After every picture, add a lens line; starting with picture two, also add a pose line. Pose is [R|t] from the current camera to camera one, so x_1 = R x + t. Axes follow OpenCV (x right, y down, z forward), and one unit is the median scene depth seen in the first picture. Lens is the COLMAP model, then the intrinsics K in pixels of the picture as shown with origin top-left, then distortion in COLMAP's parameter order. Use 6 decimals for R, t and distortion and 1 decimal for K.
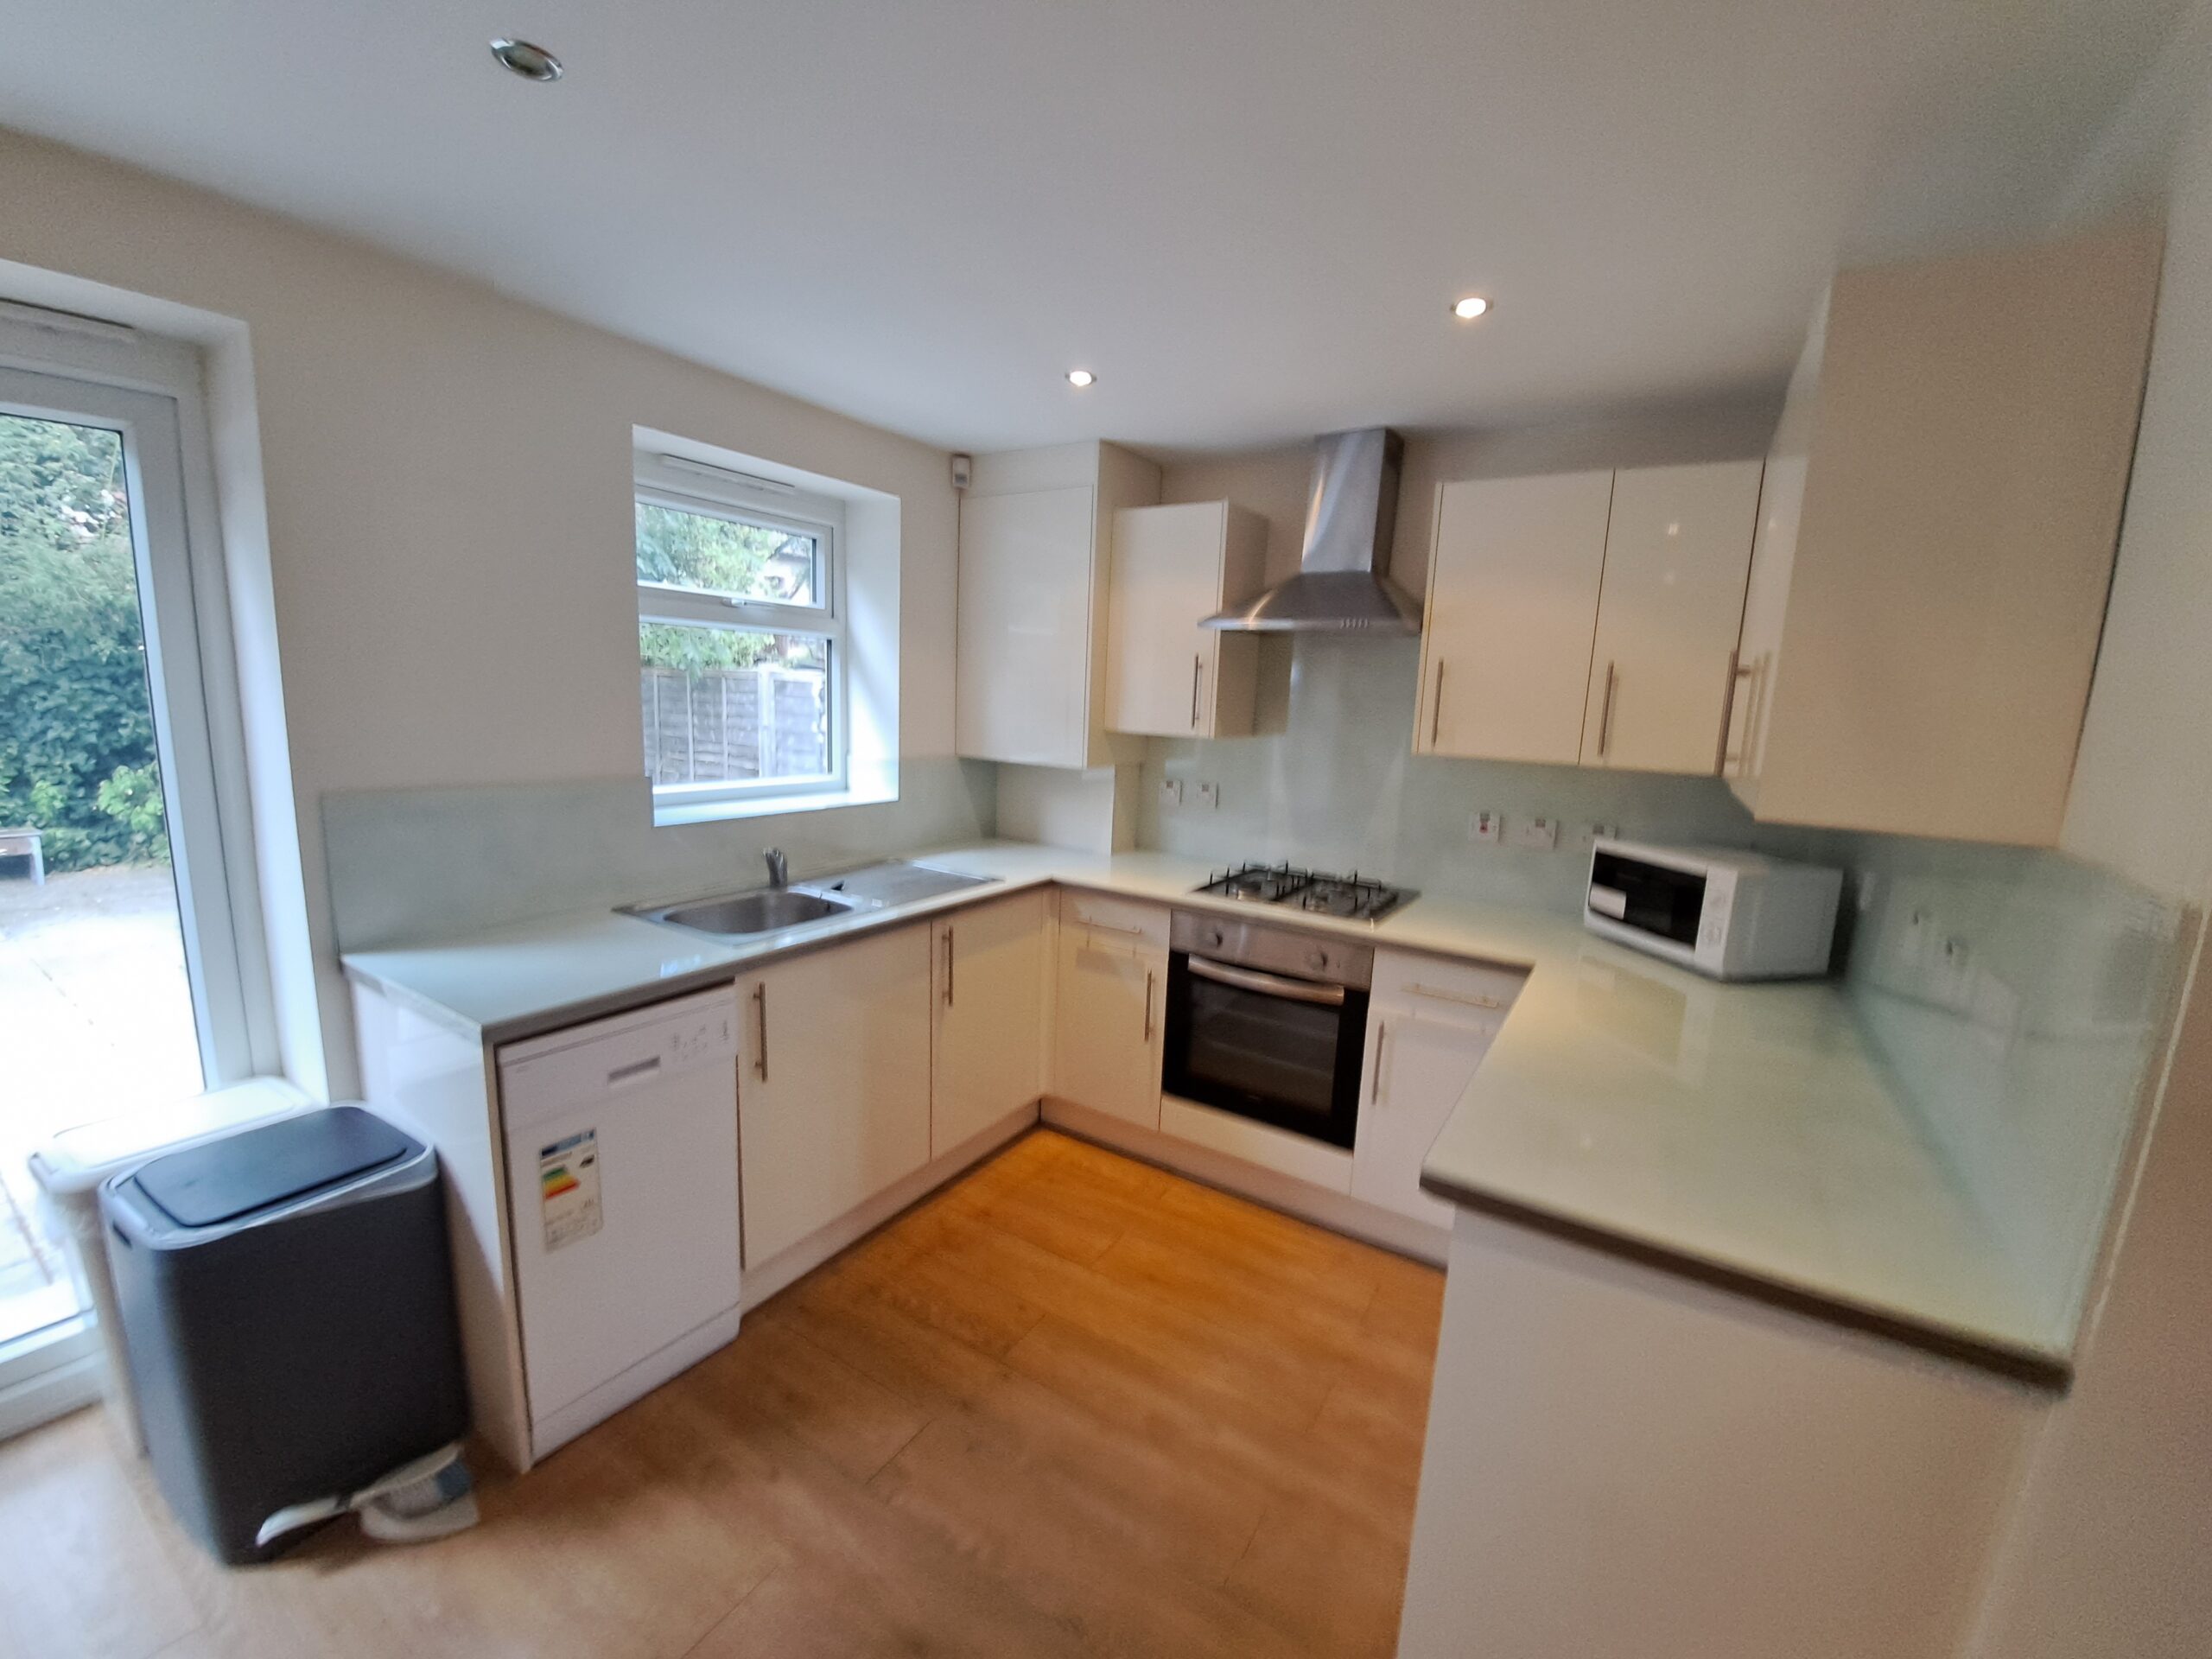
lens RADIAL K [[894.5, 0, 1100.5], [0, 894.5, 842.6], [0, 0, 1]] dist [-0.000419, -0.000290]
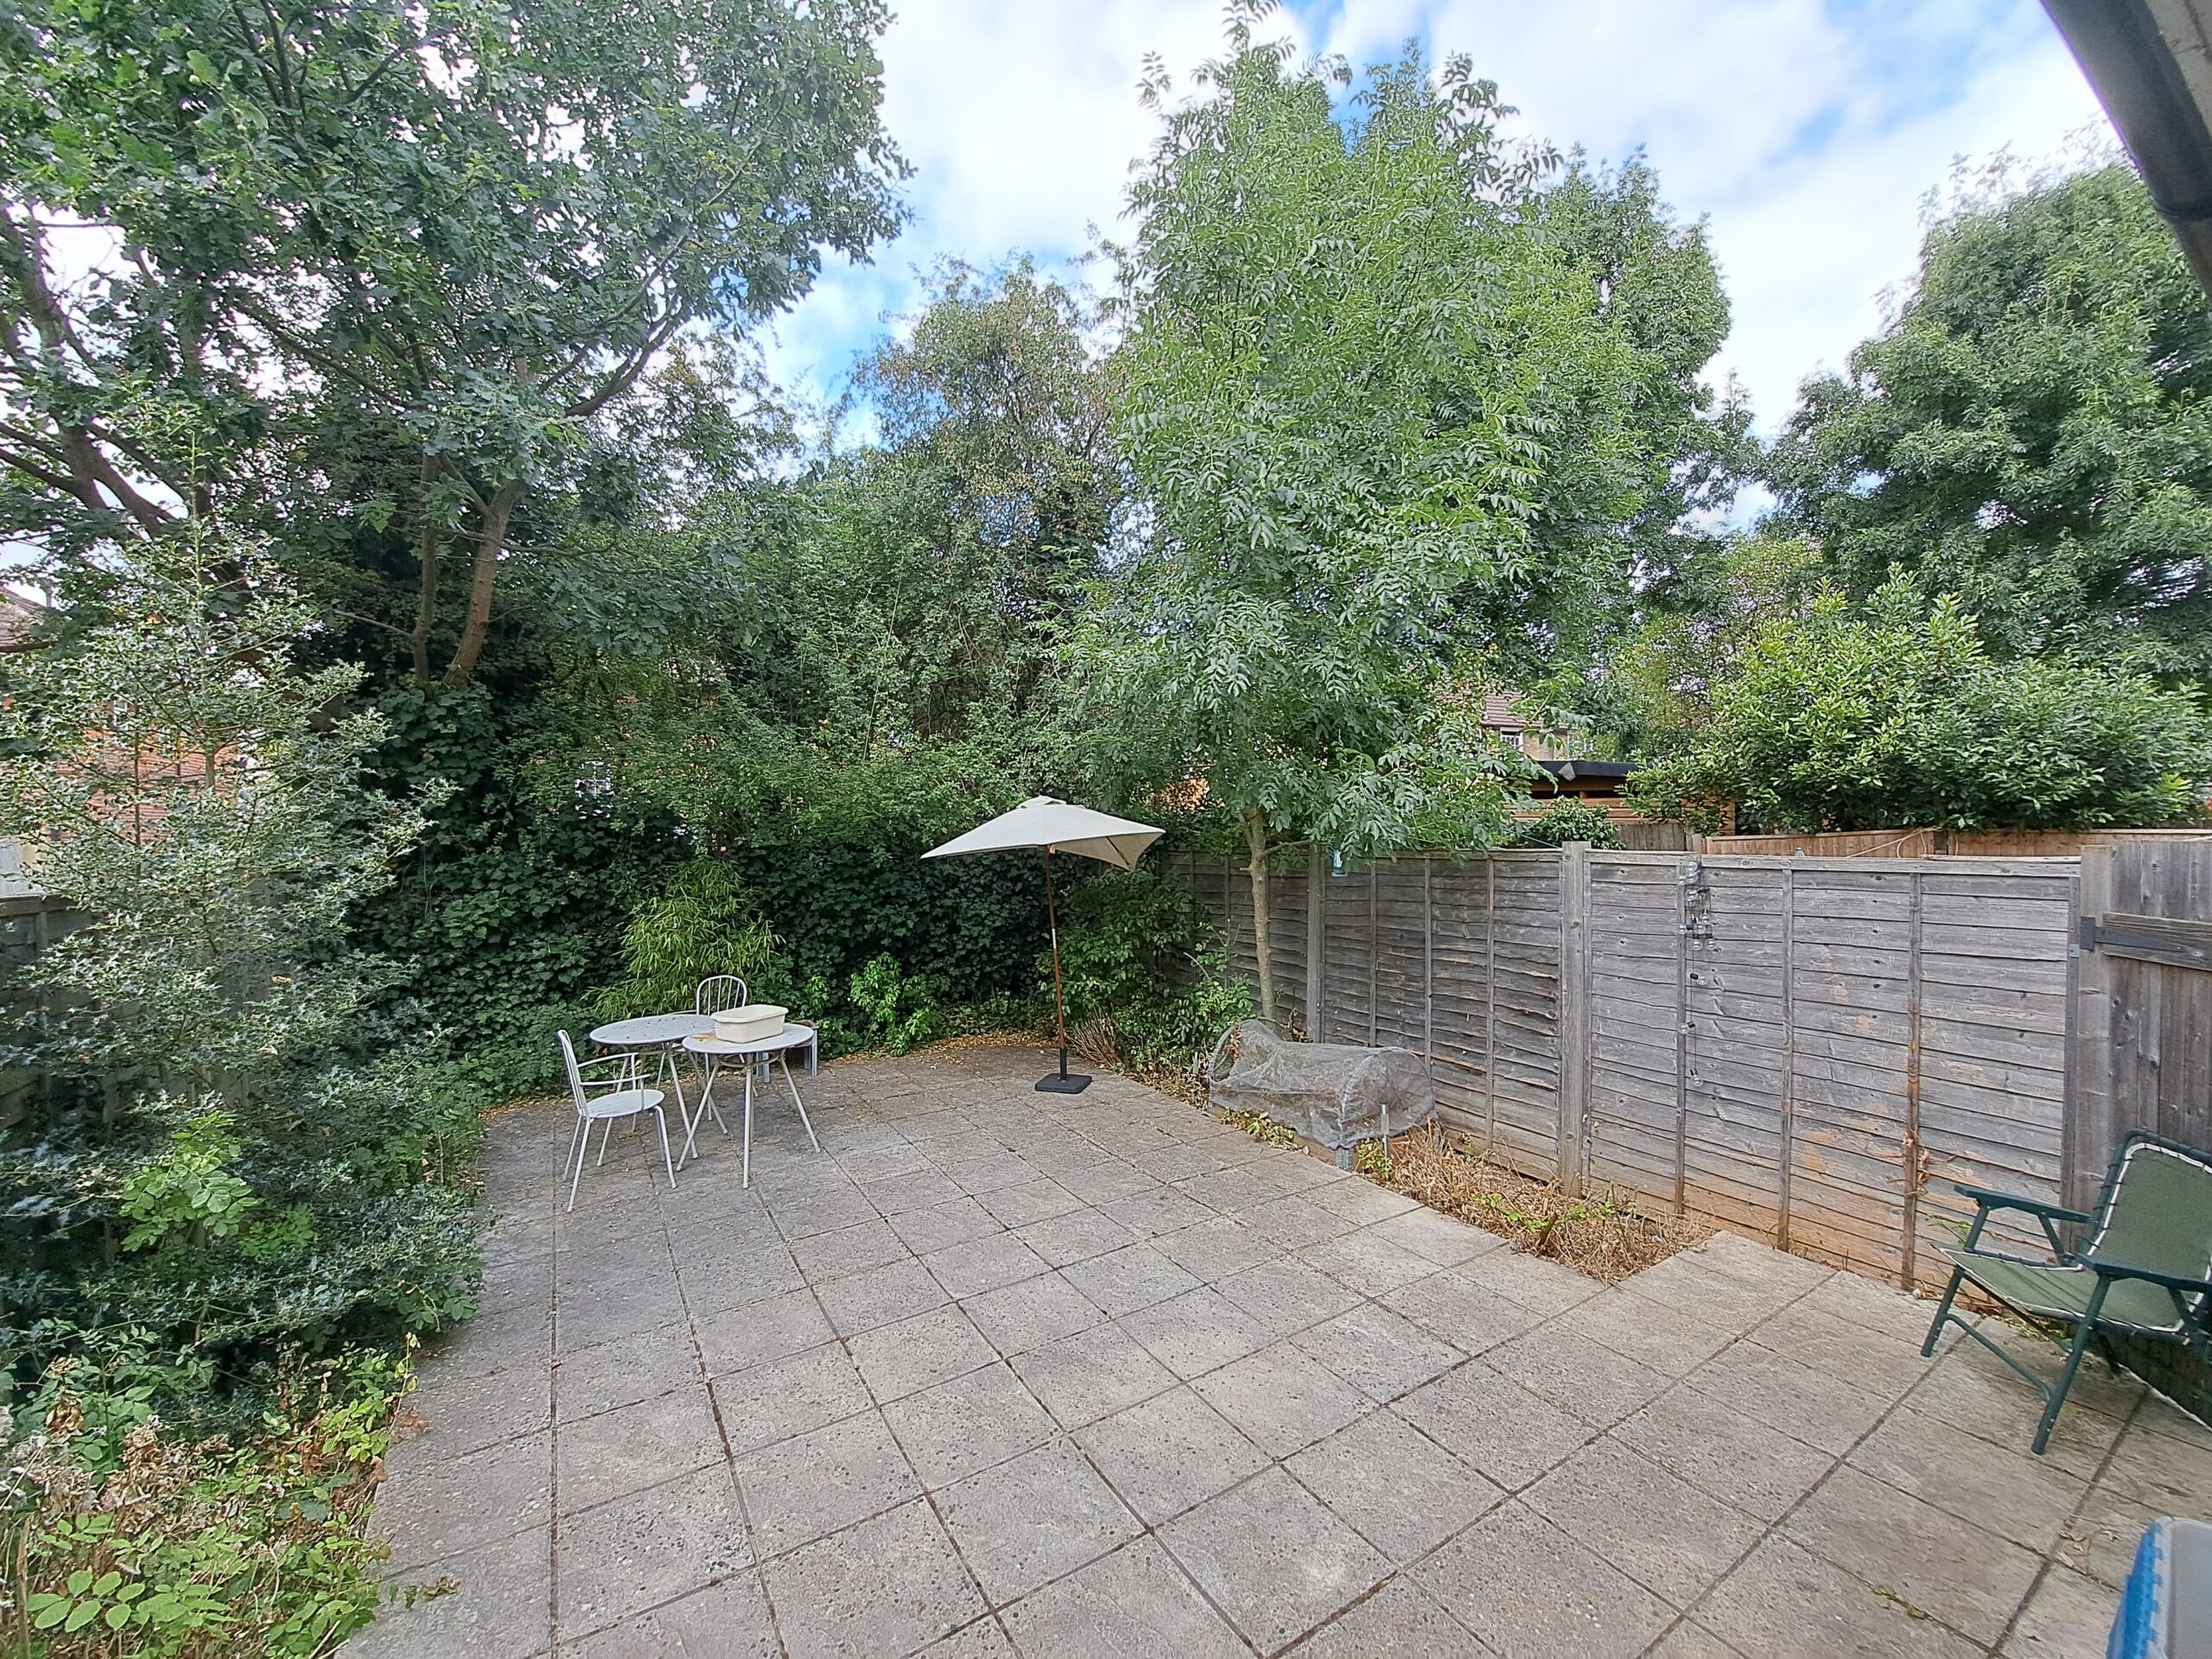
lens RADIAL K [[894.5, 0, 1110.7], [0, 894.5, 848.6], [0, 0, 1]] dist [-0.000419, -0.000290]
pose [[0.909541, -0.042386, -0.413446, -0.380061], [-0.020063, 0.989149, -0.145542, -0.068076], [0.415129, 0.140672, 0.898821, 0.131356]]
